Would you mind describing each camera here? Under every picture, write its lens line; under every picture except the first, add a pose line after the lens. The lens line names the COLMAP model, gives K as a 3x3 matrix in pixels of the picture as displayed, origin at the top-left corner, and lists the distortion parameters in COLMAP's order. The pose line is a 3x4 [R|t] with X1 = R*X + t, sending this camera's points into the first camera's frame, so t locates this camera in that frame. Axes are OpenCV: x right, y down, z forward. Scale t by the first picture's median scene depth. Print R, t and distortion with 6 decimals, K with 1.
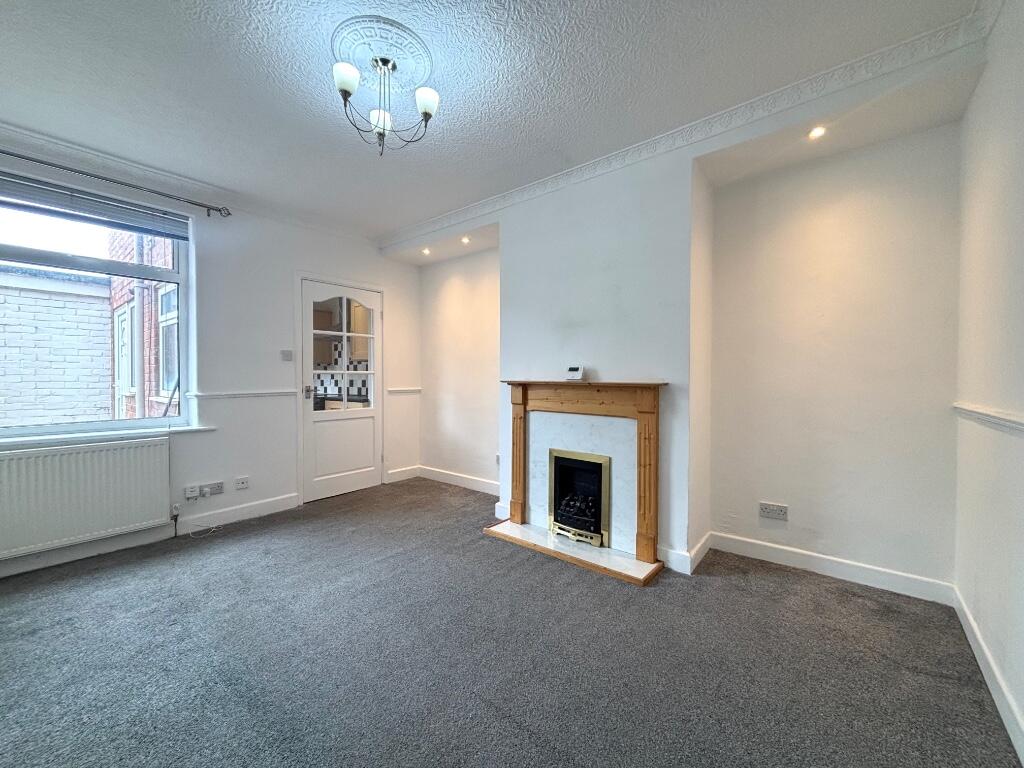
lens RADIAL K [[417.0, 0, 516.1], [0, 417.0, 377.0], [0, 0, 1]] dist [0.003115, -0.002026]
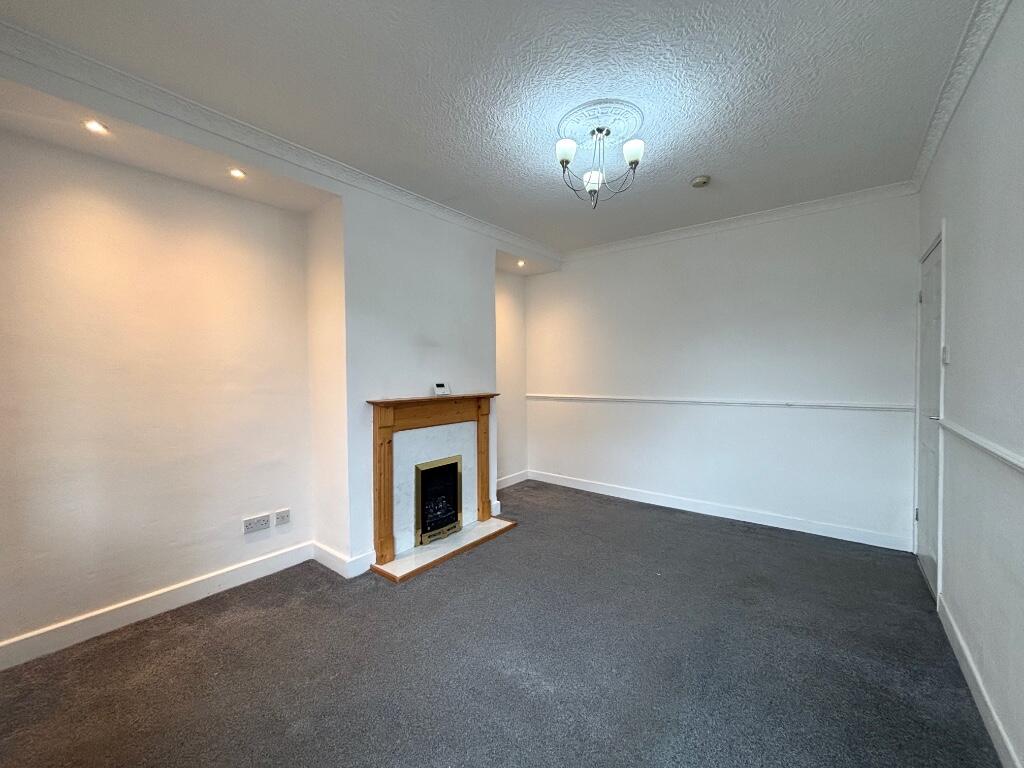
lens RADIAL K [[417.0, 0, 514.7], [0, 417.0, 380.7], [0, 0, 1]] dist [0.003115, -0.002026]
pose [[-0.029371, -0.024159, 0.999277, -0.943298], [0.009587, 0.999655, 0.024450, -0.054206], [-0.999523, 0.010298, -0.029130, 0.813017]]
